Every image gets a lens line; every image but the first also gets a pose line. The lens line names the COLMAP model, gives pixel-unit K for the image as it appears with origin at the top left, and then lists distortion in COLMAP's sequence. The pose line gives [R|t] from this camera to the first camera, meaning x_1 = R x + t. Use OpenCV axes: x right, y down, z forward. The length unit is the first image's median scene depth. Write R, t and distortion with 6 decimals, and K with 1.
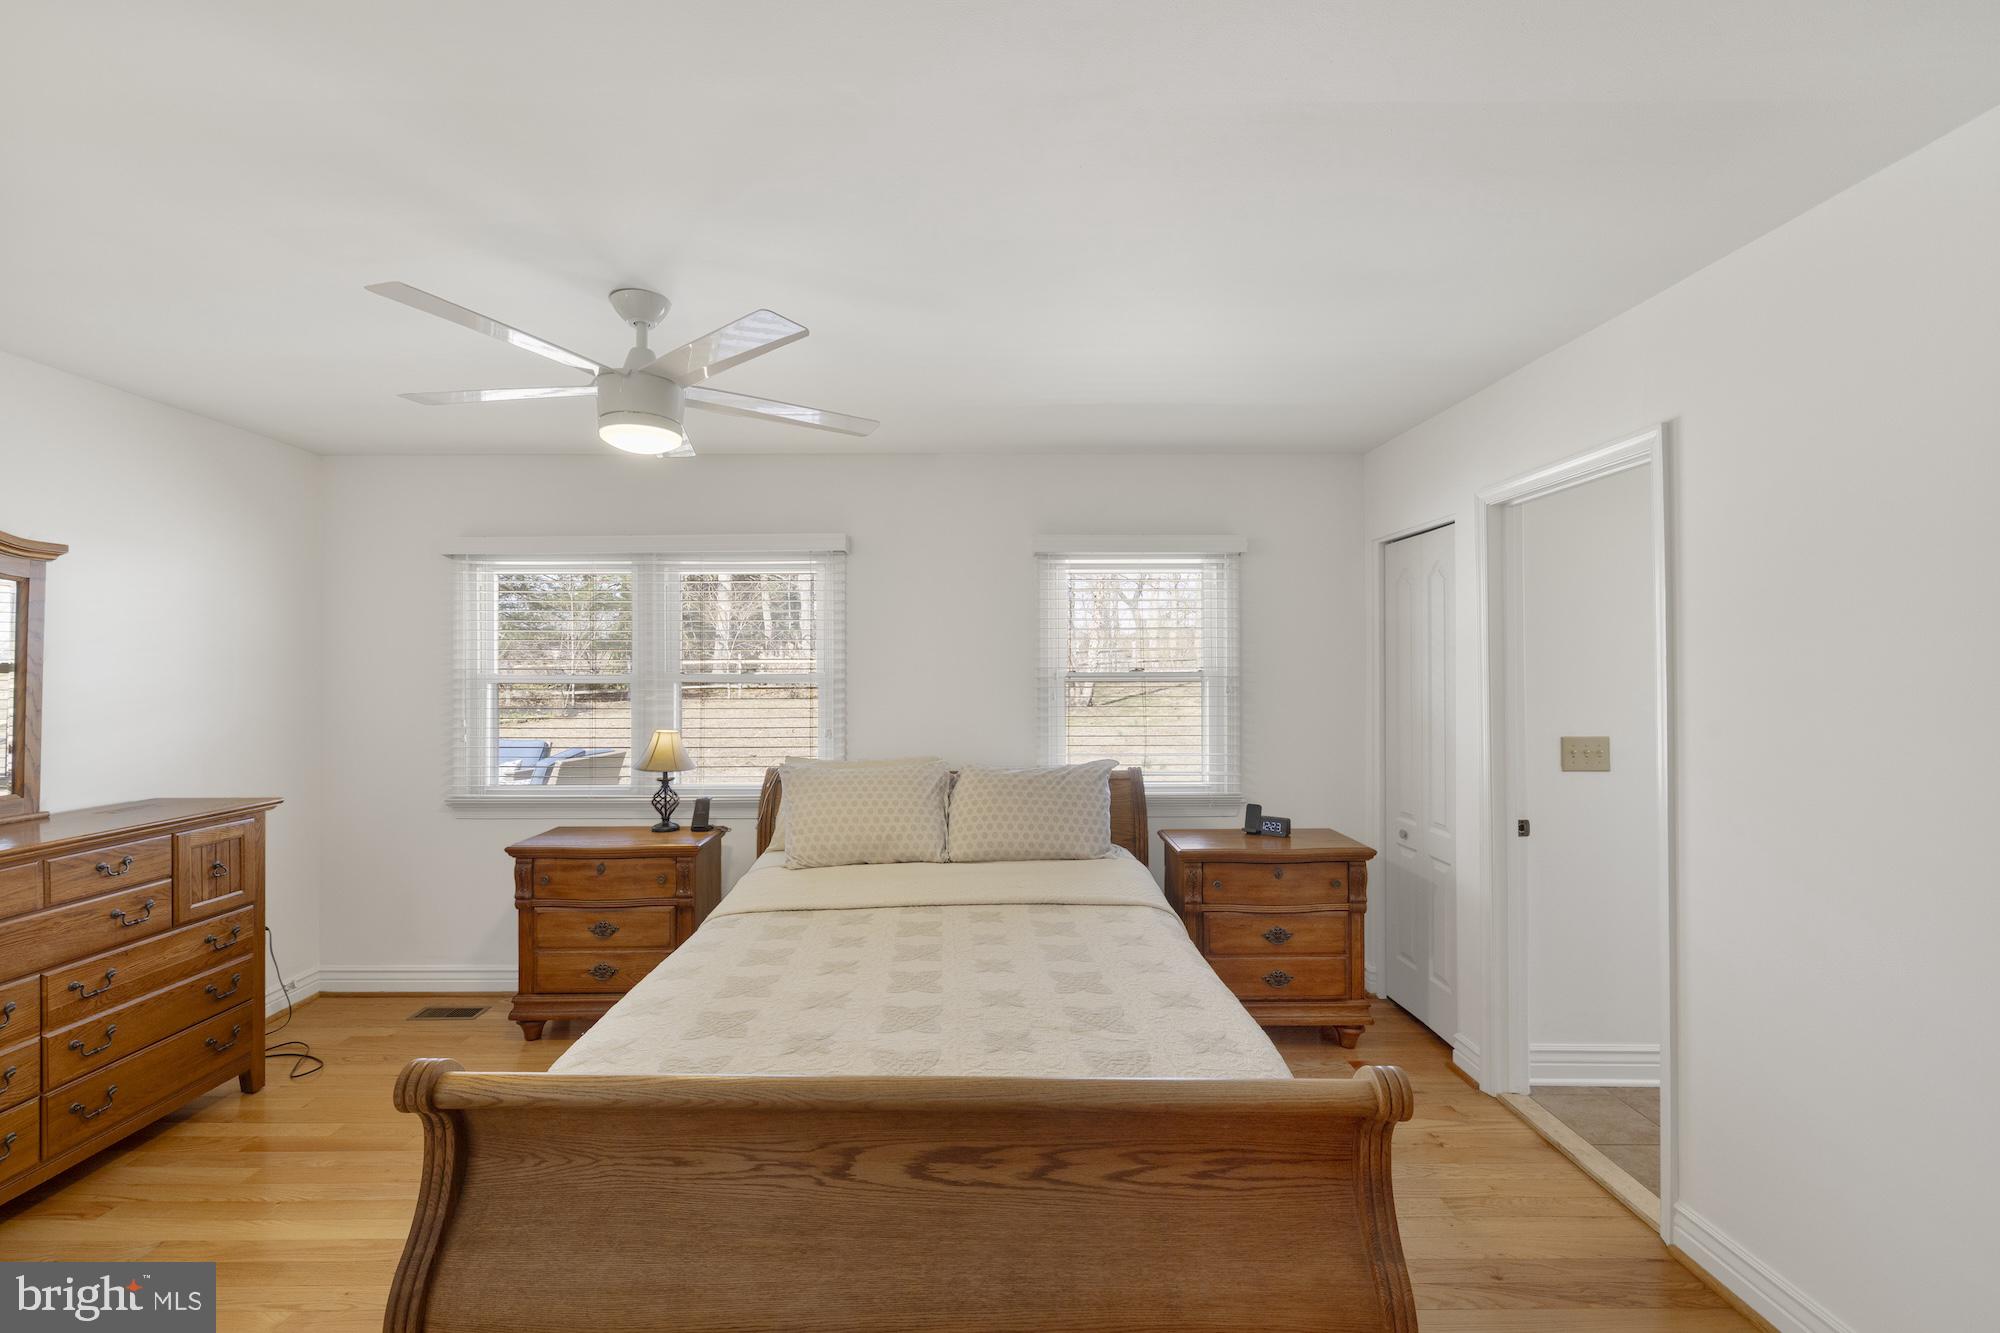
lens RADIAL K [[853.3, 0, 992.3], [0, 853.3, 669.0], [0, 0, 1]] dist [0.001449, 0.000516]
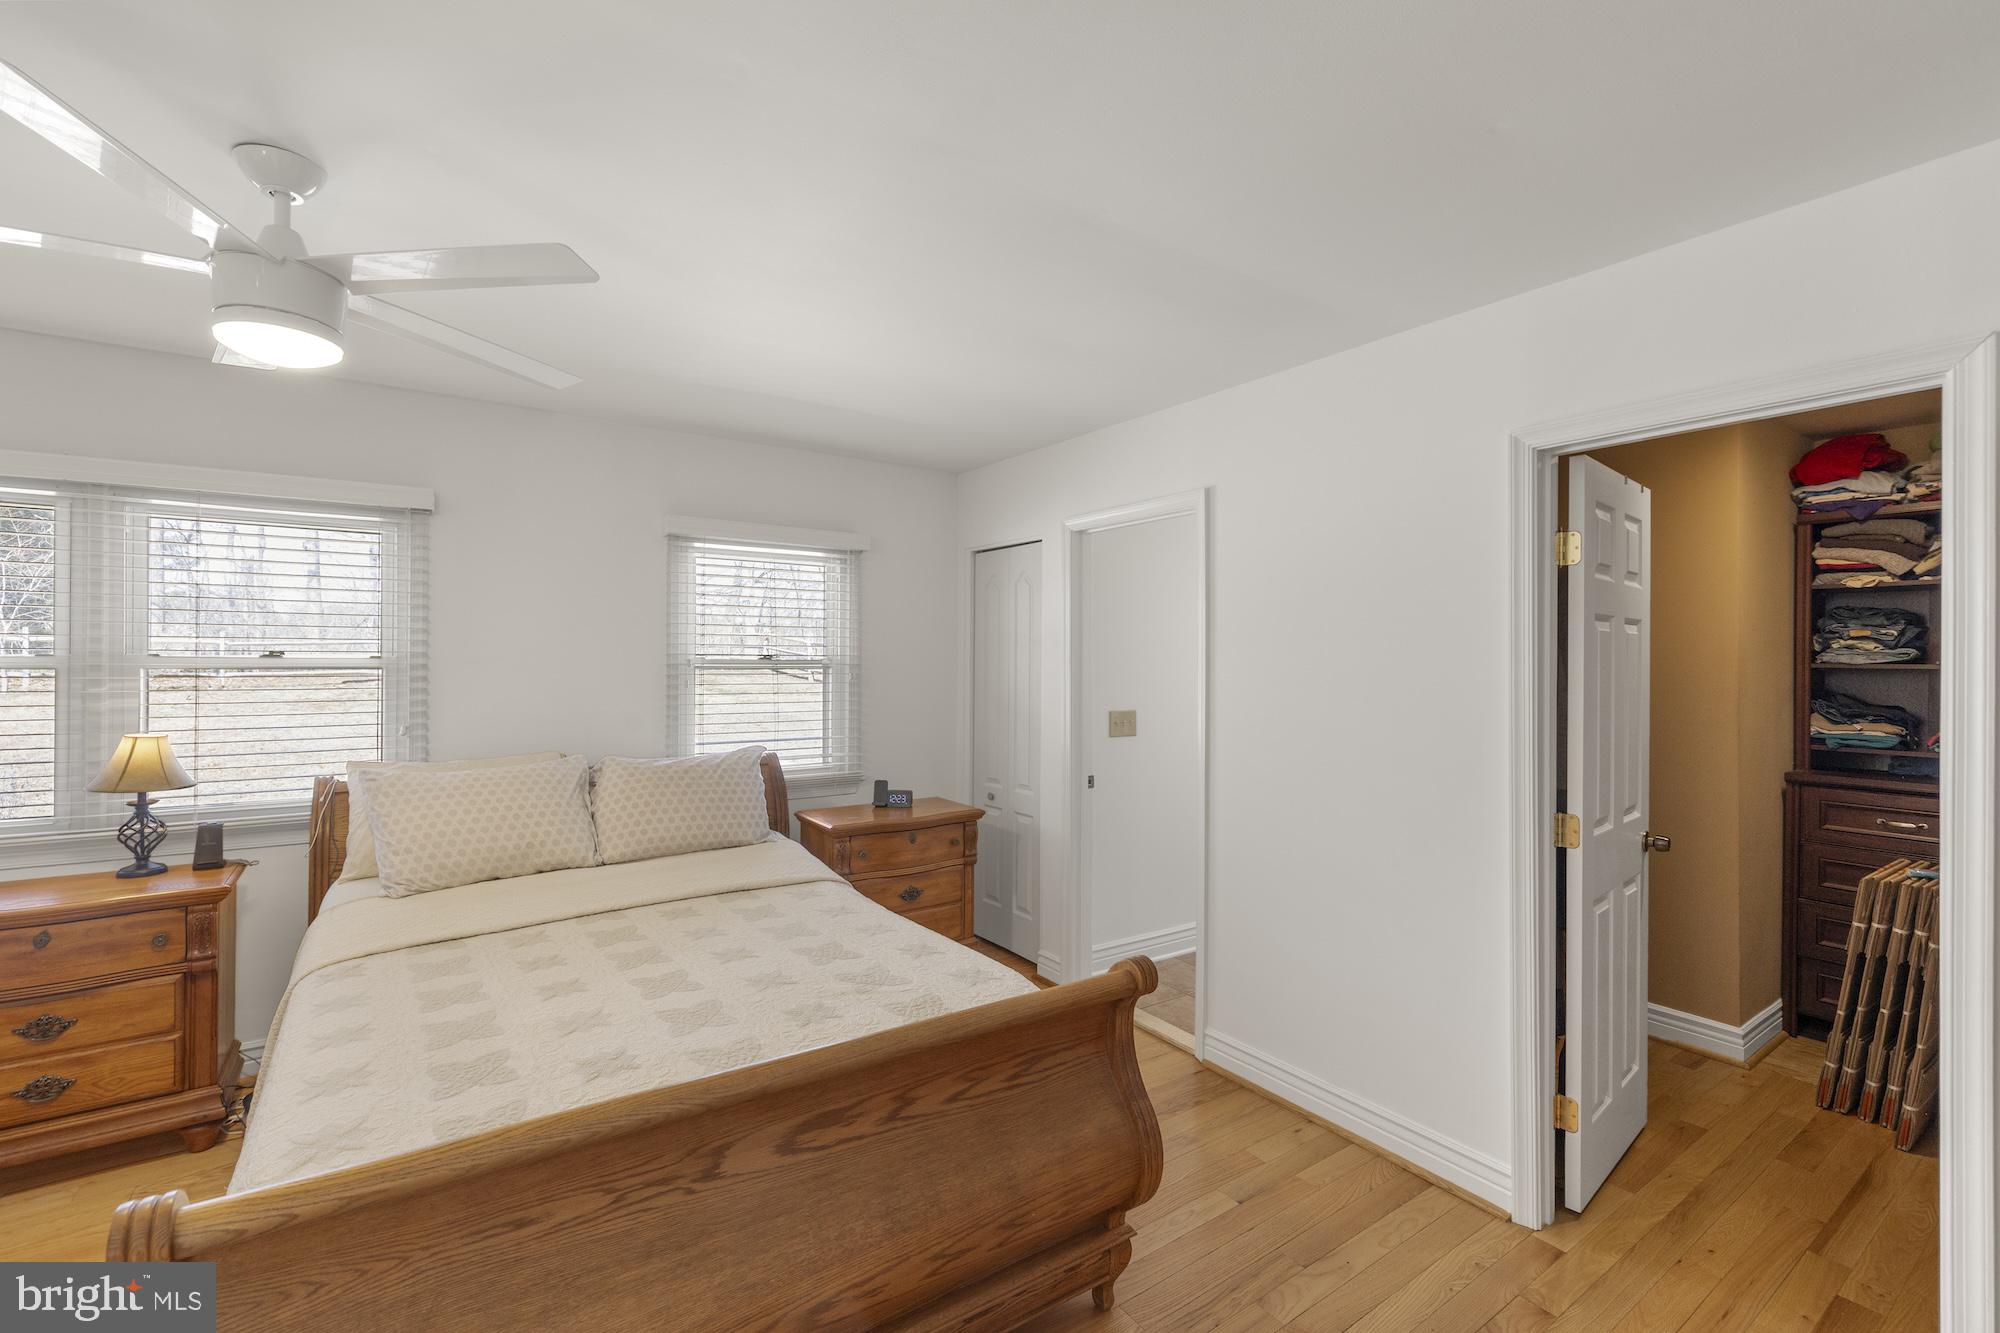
lens RADIAL K [[847.2, 0, 992.6], [0, 847.2, 661.8], [0, 0, 1]] dist [-0.002149, 0.000077]
pose [[0.827604, 0.007684, 0.561260, -0.214817], [-0.010637, 0.999941, 0.001995, 0.002045], [-0.561212, -0.007621, 0.827637, 0.015082]]
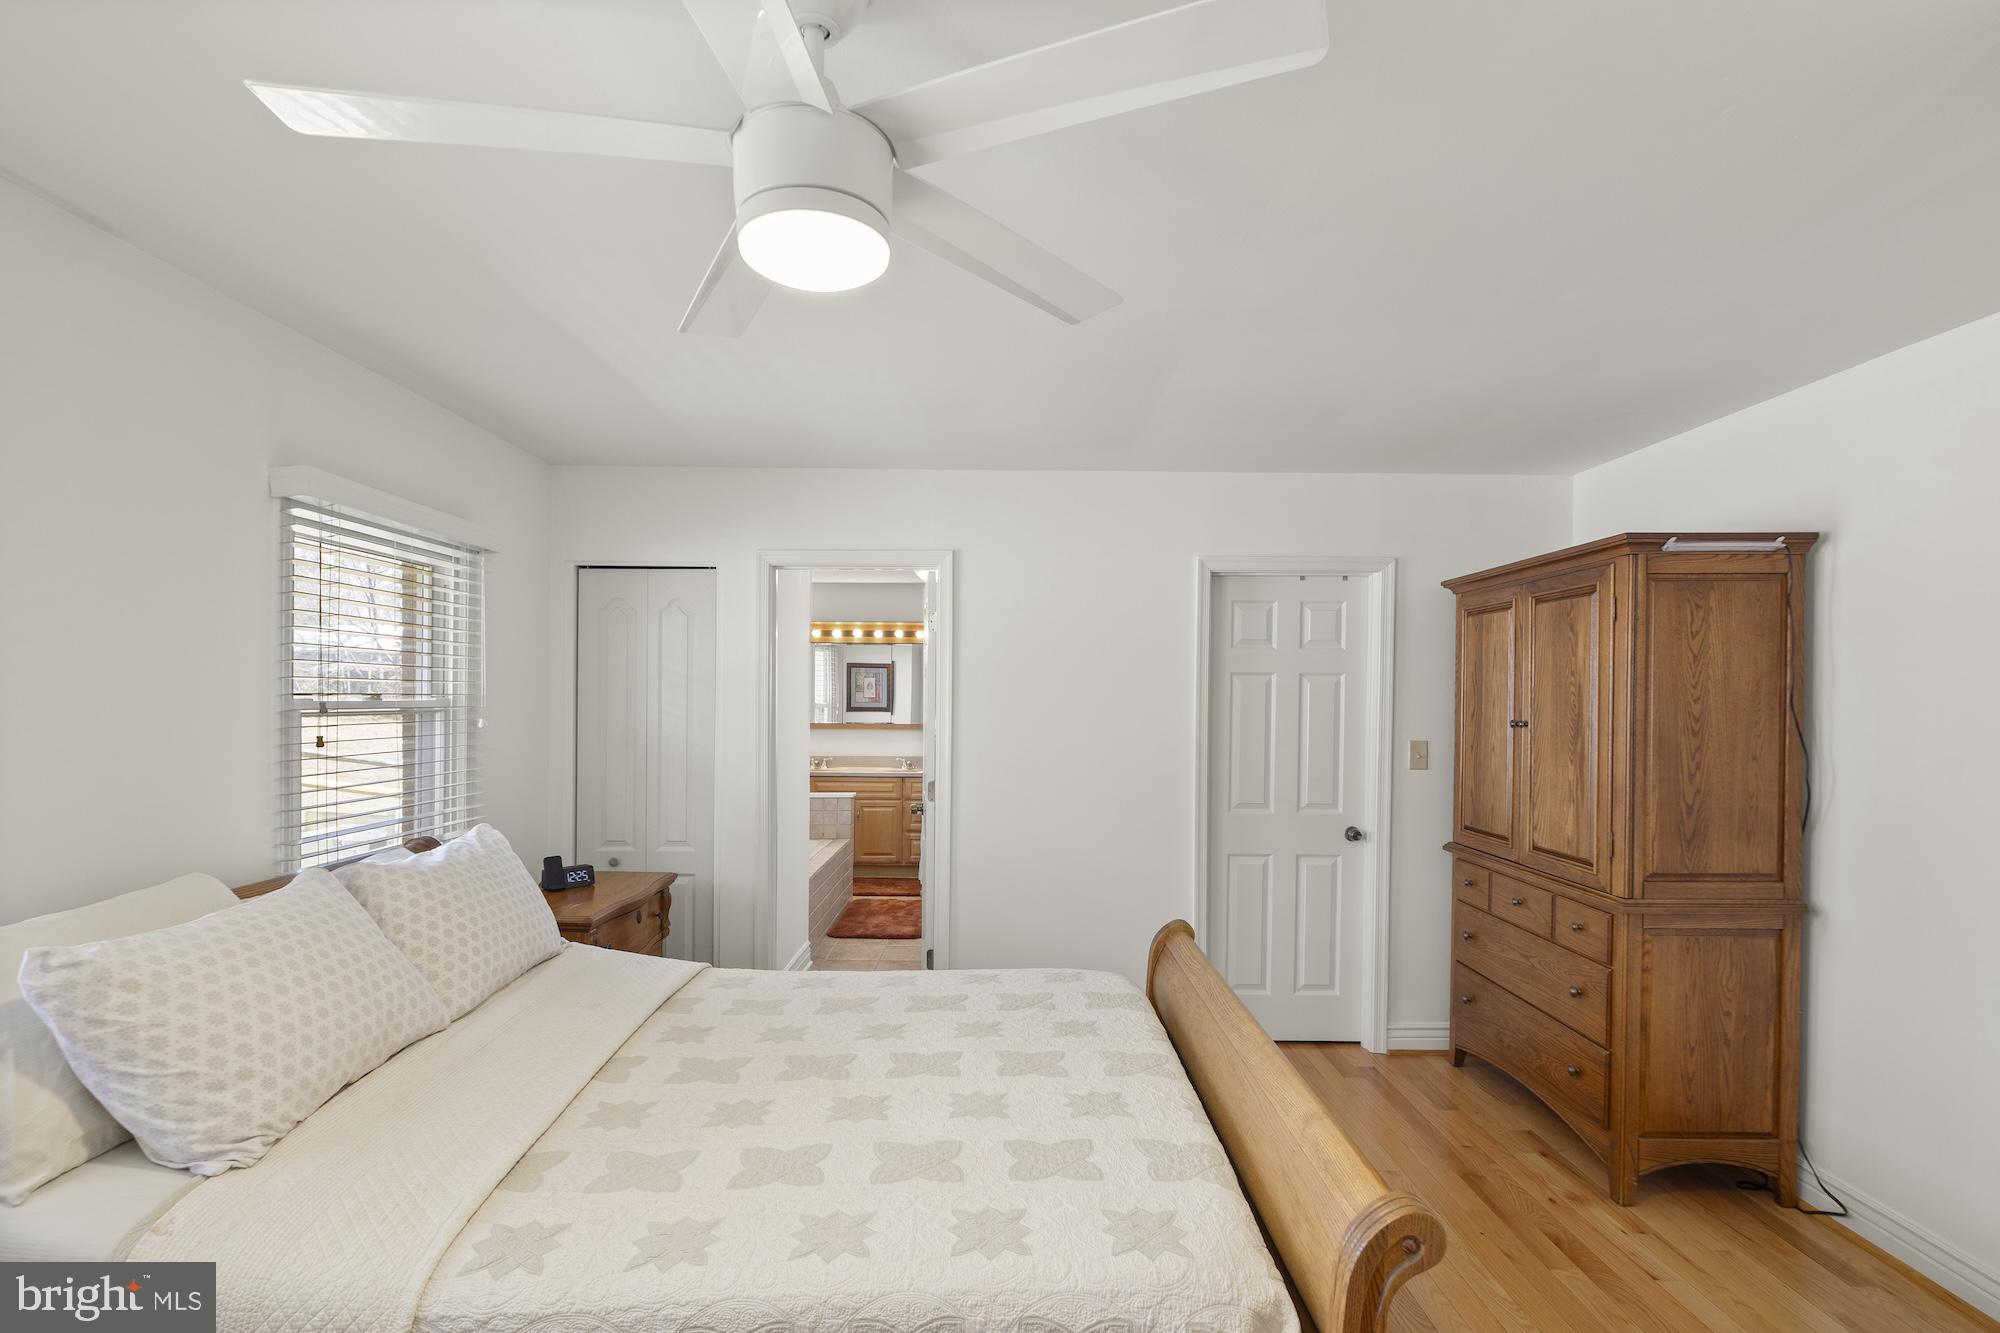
lens RADIAL K [[909.0, 0, 1000.2], [0, 909.0, 702.8], [0, 0, 1]] dist [-0.000634, -0.000070]
pose [[0.007603, -0.000585, 0.999971, -0.674740], [-0.009248, 0.999957, 0.000656, 0.000604], [-0.999928, -0.009253, 0.007597, 0.618551]]
